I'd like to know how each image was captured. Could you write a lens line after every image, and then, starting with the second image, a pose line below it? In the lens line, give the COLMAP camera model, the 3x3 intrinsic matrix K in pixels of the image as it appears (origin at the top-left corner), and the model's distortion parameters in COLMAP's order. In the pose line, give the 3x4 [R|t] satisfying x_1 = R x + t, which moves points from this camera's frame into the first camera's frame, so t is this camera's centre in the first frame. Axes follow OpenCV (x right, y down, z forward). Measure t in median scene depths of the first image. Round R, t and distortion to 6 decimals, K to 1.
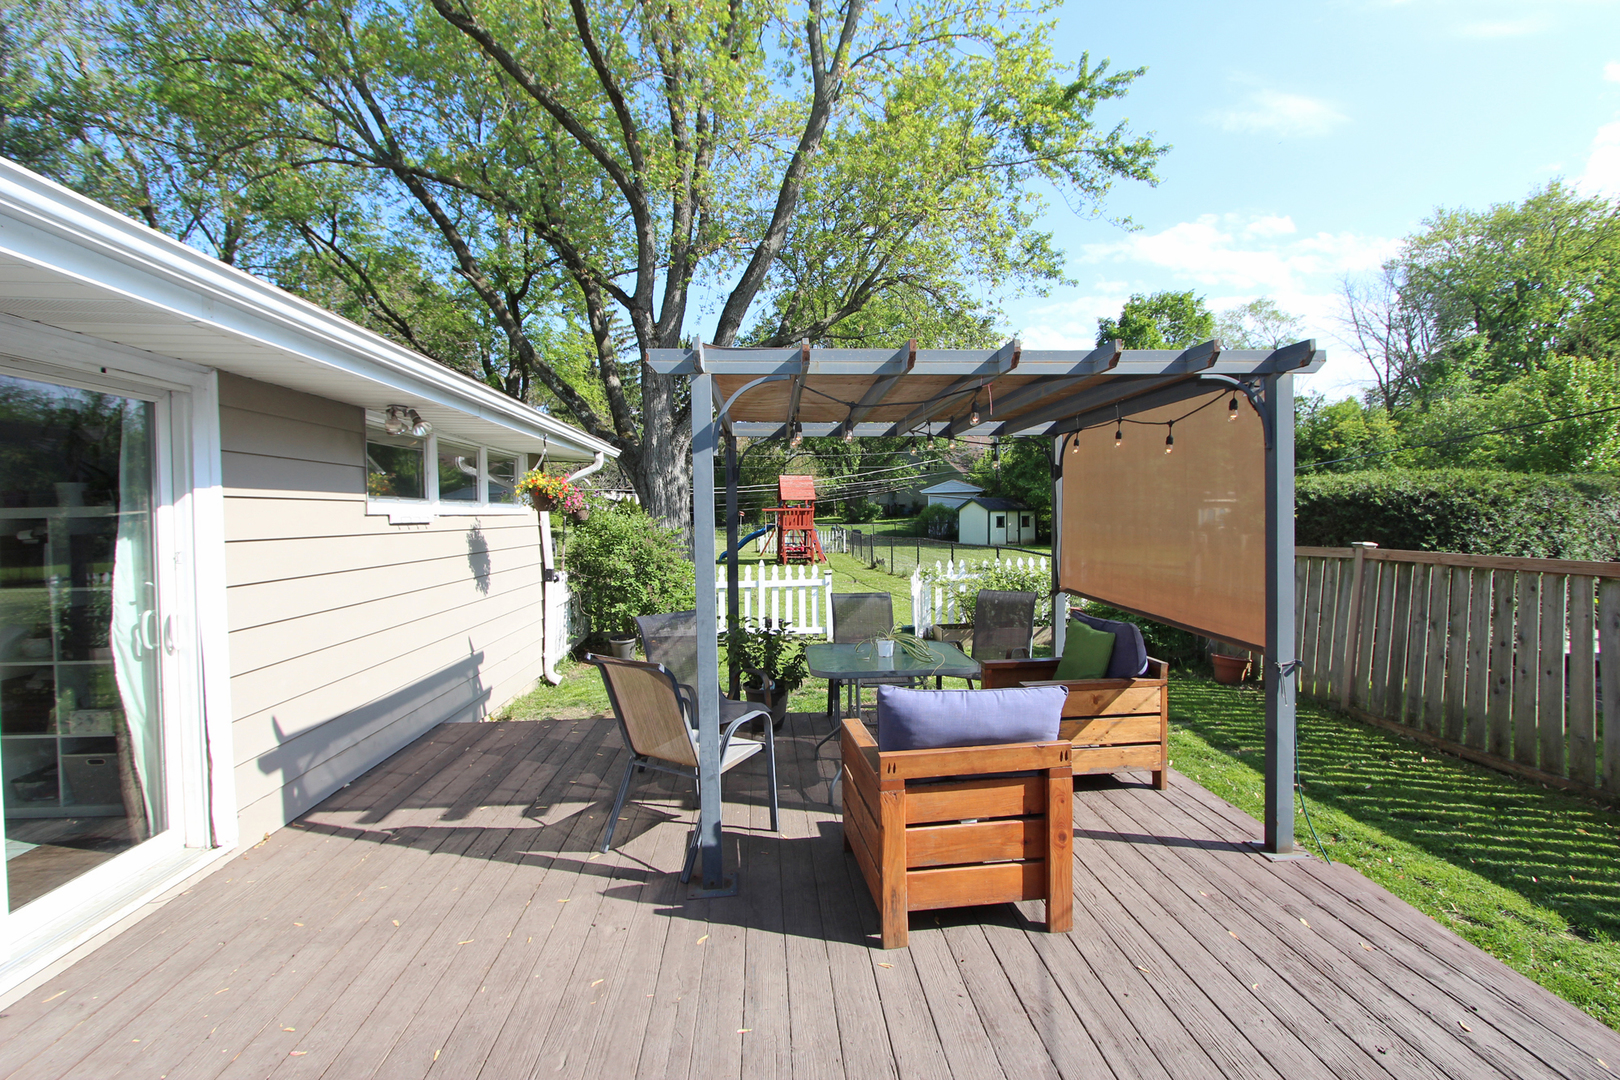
lens RADIAL K [[747.4, 0, 812.2], [0, 747.4, 529.4], [0, 0, 1]] dist [-0.017120, 0.001164]
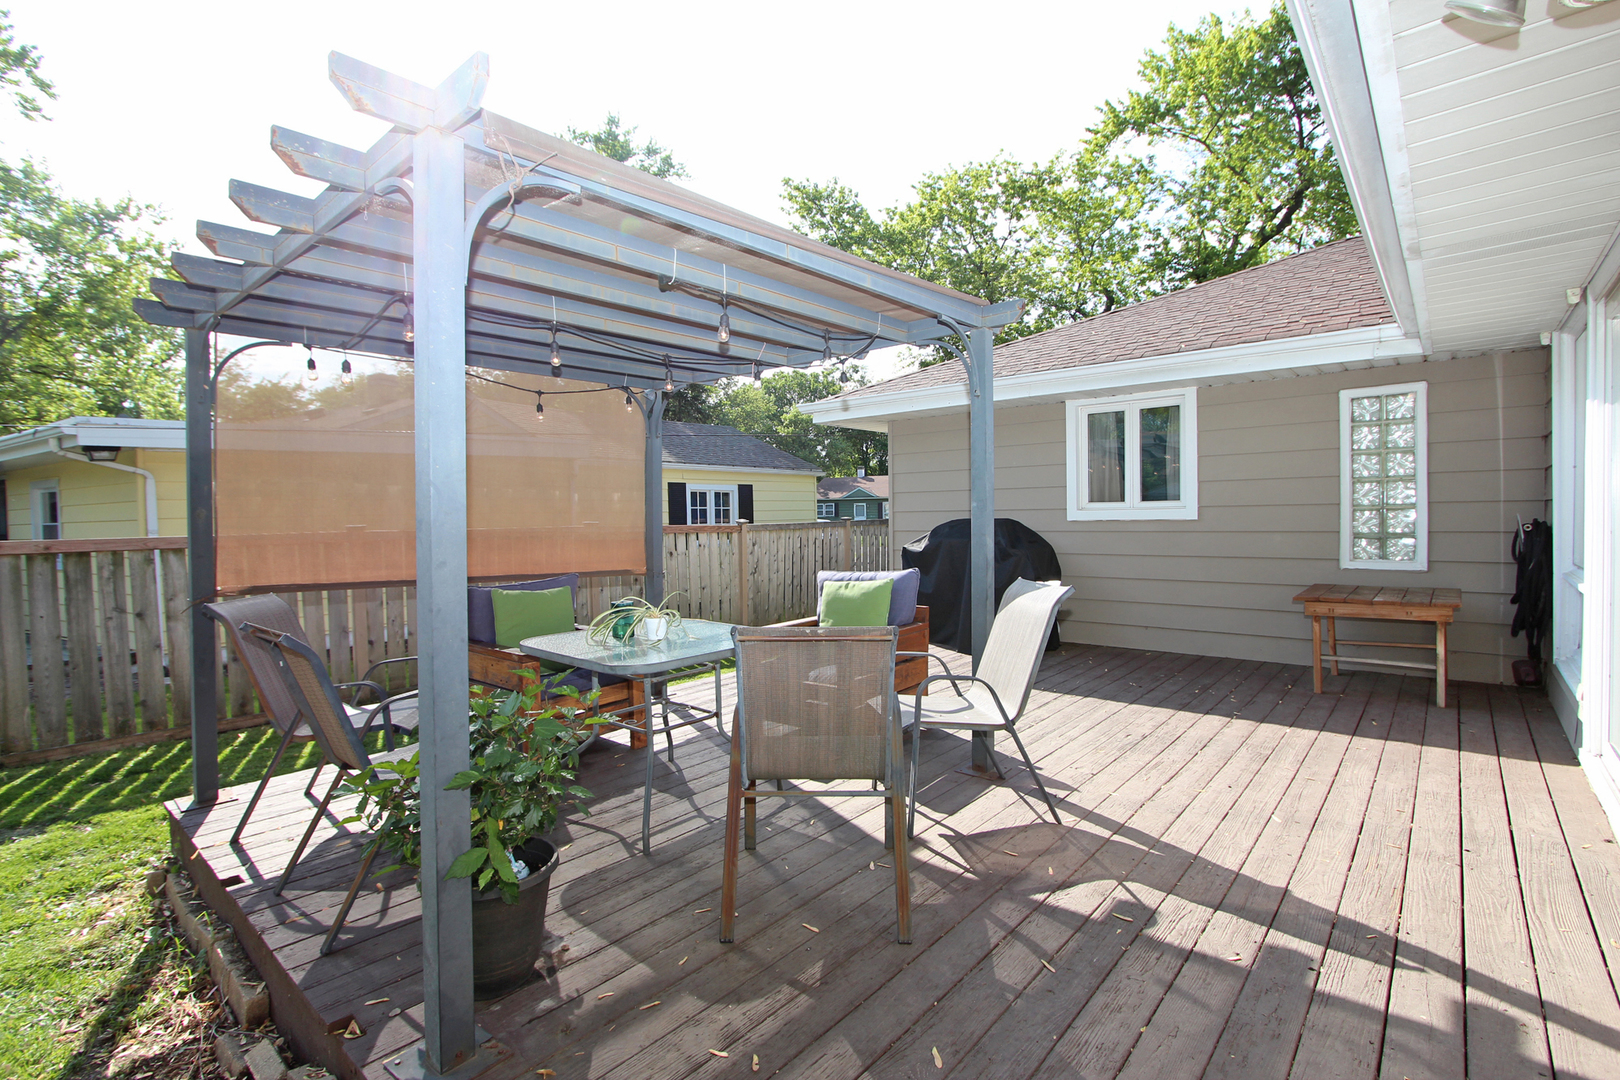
lens RADIAL K [[747.4, 0, 812.2], [0, 747.4, 529.4], [0, 0, 1]] dist [-0.017120, 0.001164]
pose [[-0.705903, 0.013953, 0.708172, -0.622580], [0.043051, 0.998803, 0.023234, 0.054434], [-0.706999, 0.046889, -0.705658, 1.606098]]
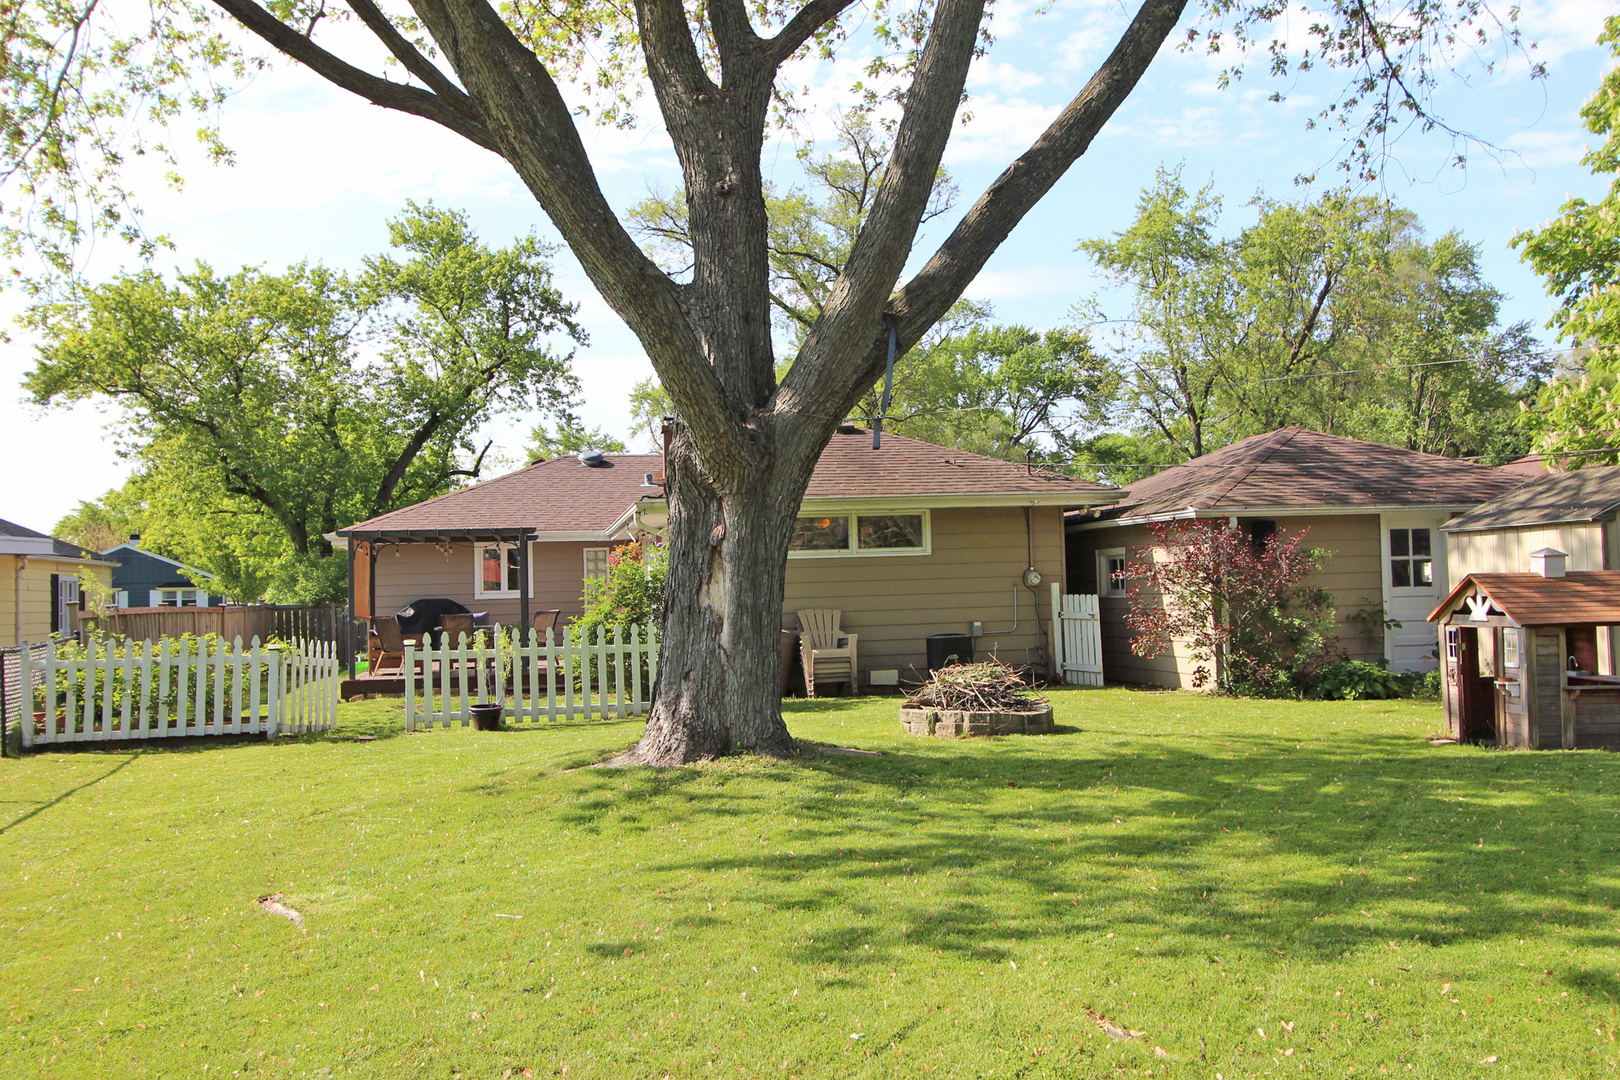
lens RADIAL K [[1383.5, 0, 813.2], [0, 1383.5, 535.7], [0, 0, 1]] dist [-0.002908, 0.003102]
pose [[-0.991385, 0.034022, -0.126485, -0.612666], [0.036540, 0.999176, -0.017639, -0.035511], [0.125781, -0.022109, -0.991812, 7.194781]]
